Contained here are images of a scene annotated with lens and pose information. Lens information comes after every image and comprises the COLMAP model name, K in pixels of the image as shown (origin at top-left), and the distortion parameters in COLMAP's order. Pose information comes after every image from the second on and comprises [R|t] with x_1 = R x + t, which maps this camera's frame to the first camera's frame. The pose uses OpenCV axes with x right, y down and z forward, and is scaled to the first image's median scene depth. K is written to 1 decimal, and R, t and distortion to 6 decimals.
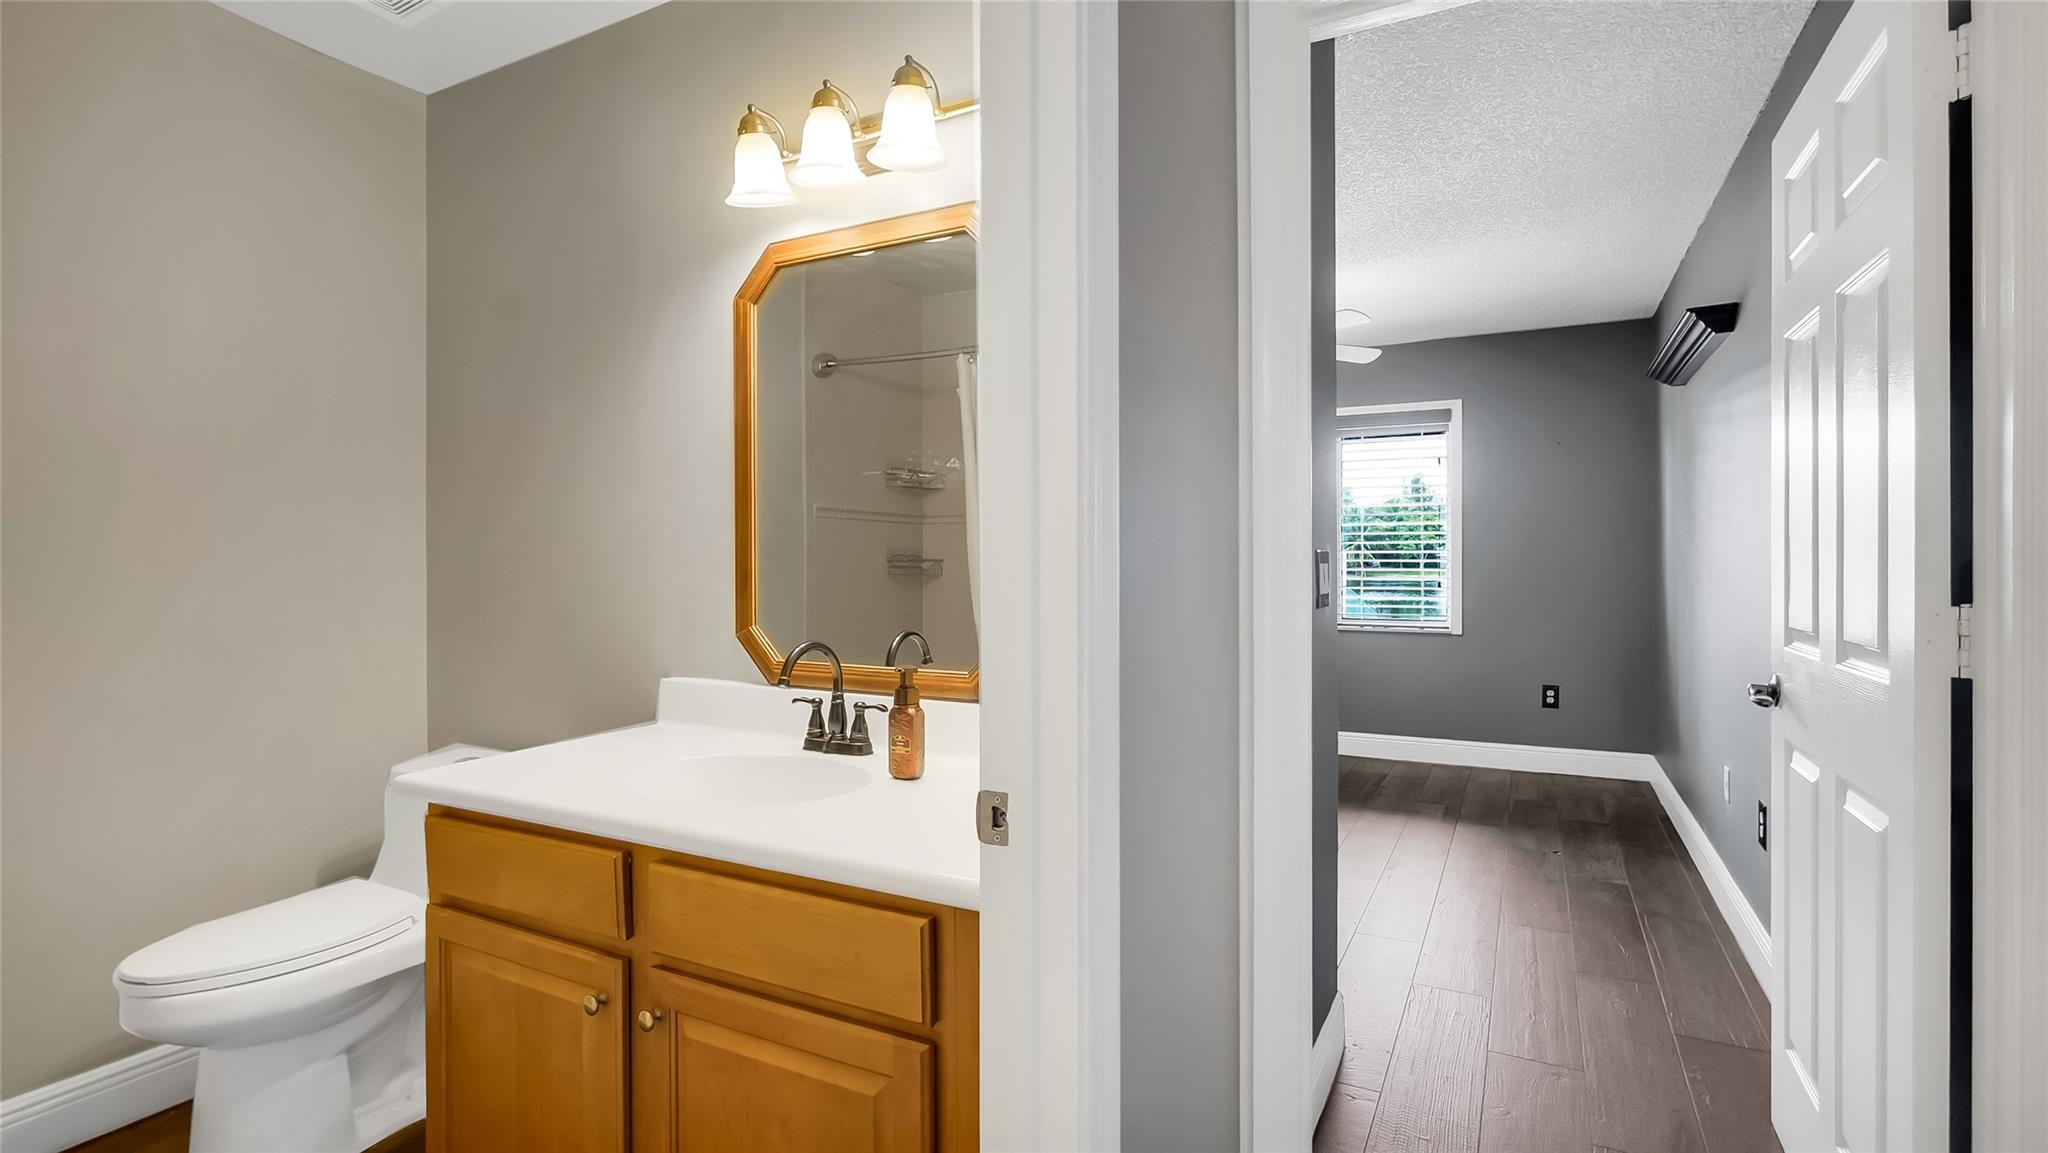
lens RADIAL K [[966.0, 0, 1026.9], [0, 966.0, 565.6], [0, 0, 1]] dist [-0.001606, -0.000206]
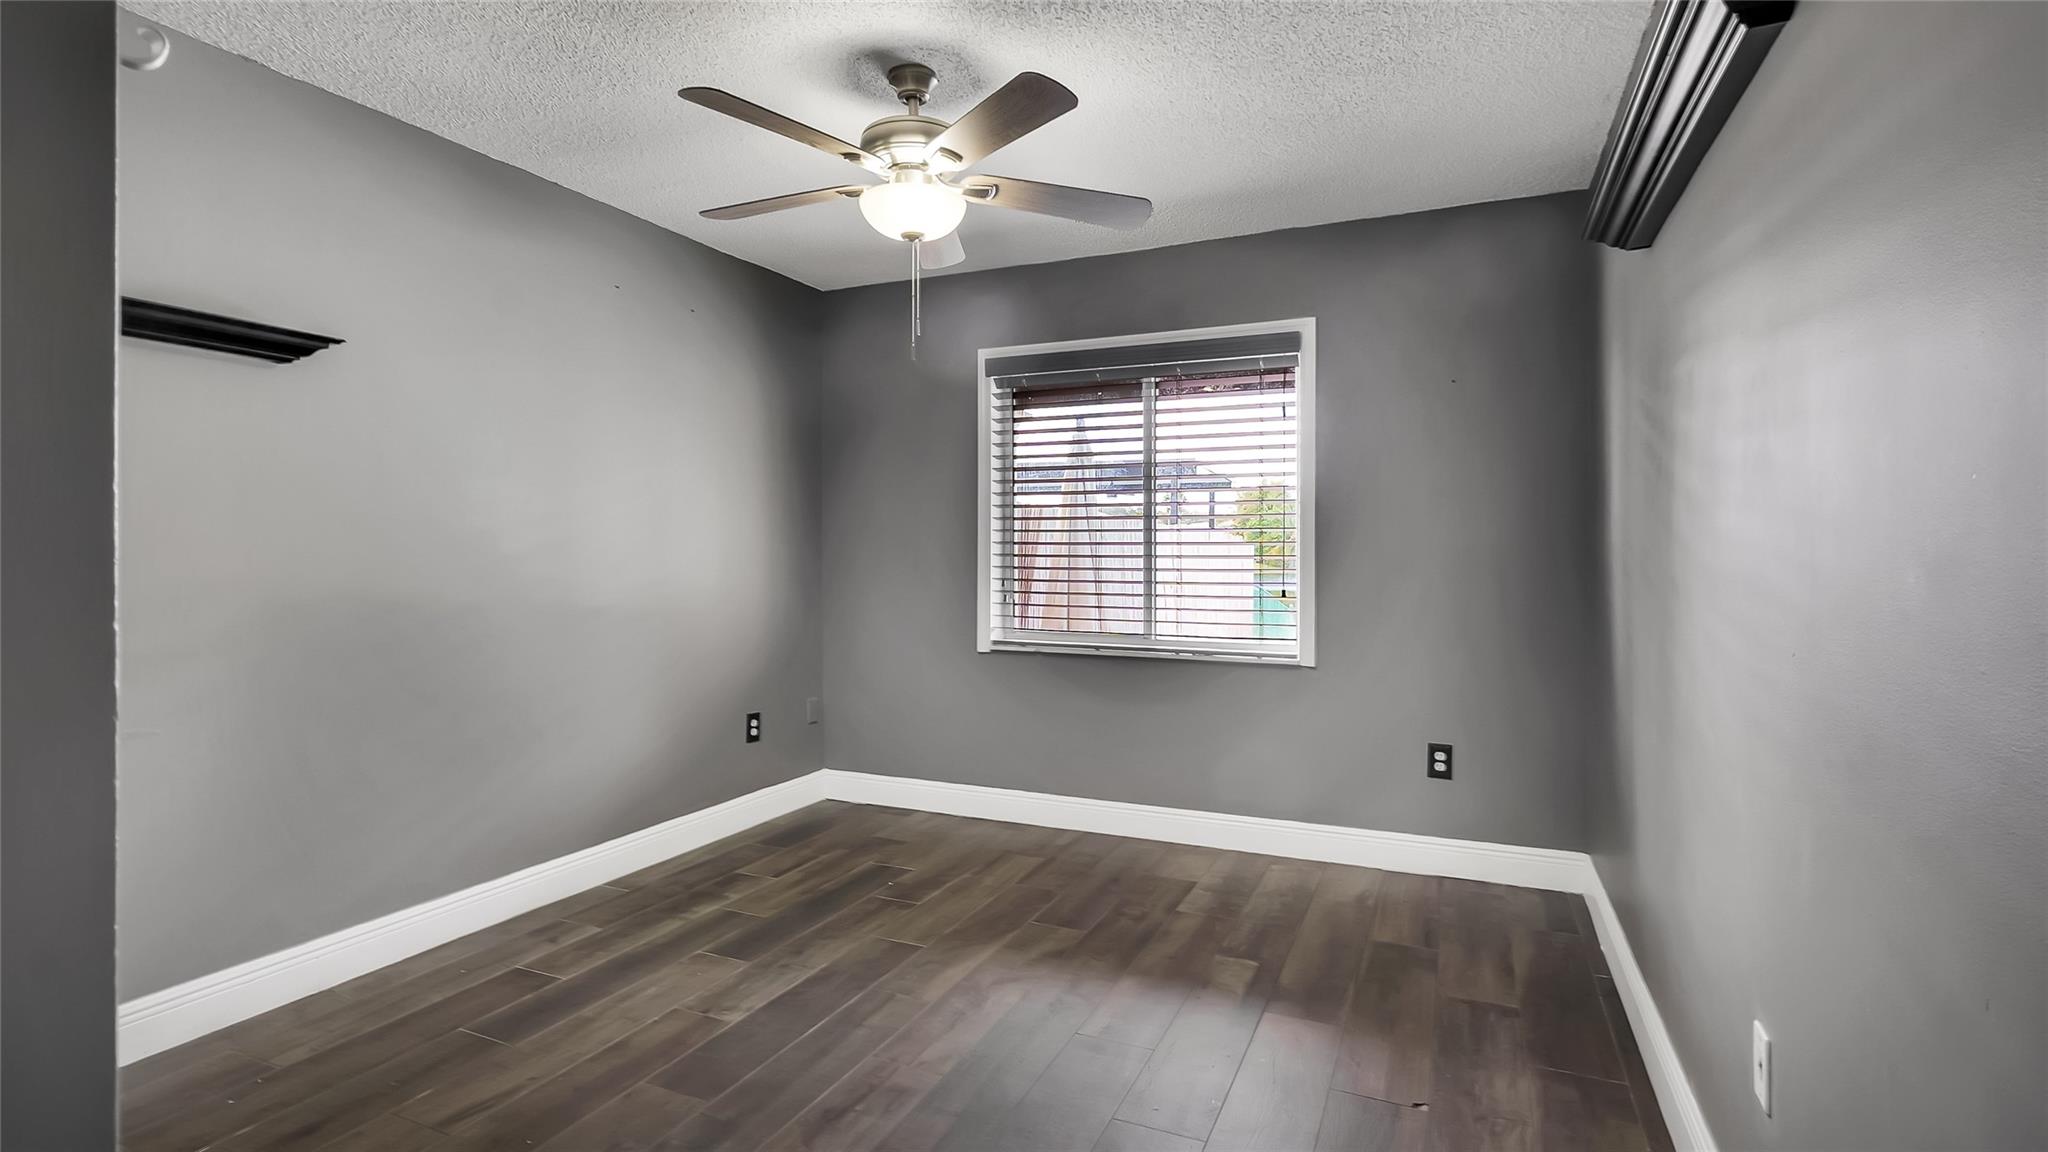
lens RADIAL K [[966.0, 0, 1026.9], [0, 966.0, 565.1], [0, 0, 1]] dist [-0.001606, -0.000206]
pose [[0.998406, 0.004563, 0.056264, 0.225149], [-0.004344, 0.999983, -0.004000, 0.003415], [-0.056281, 0.003750, 0.998408, 0.358345]]
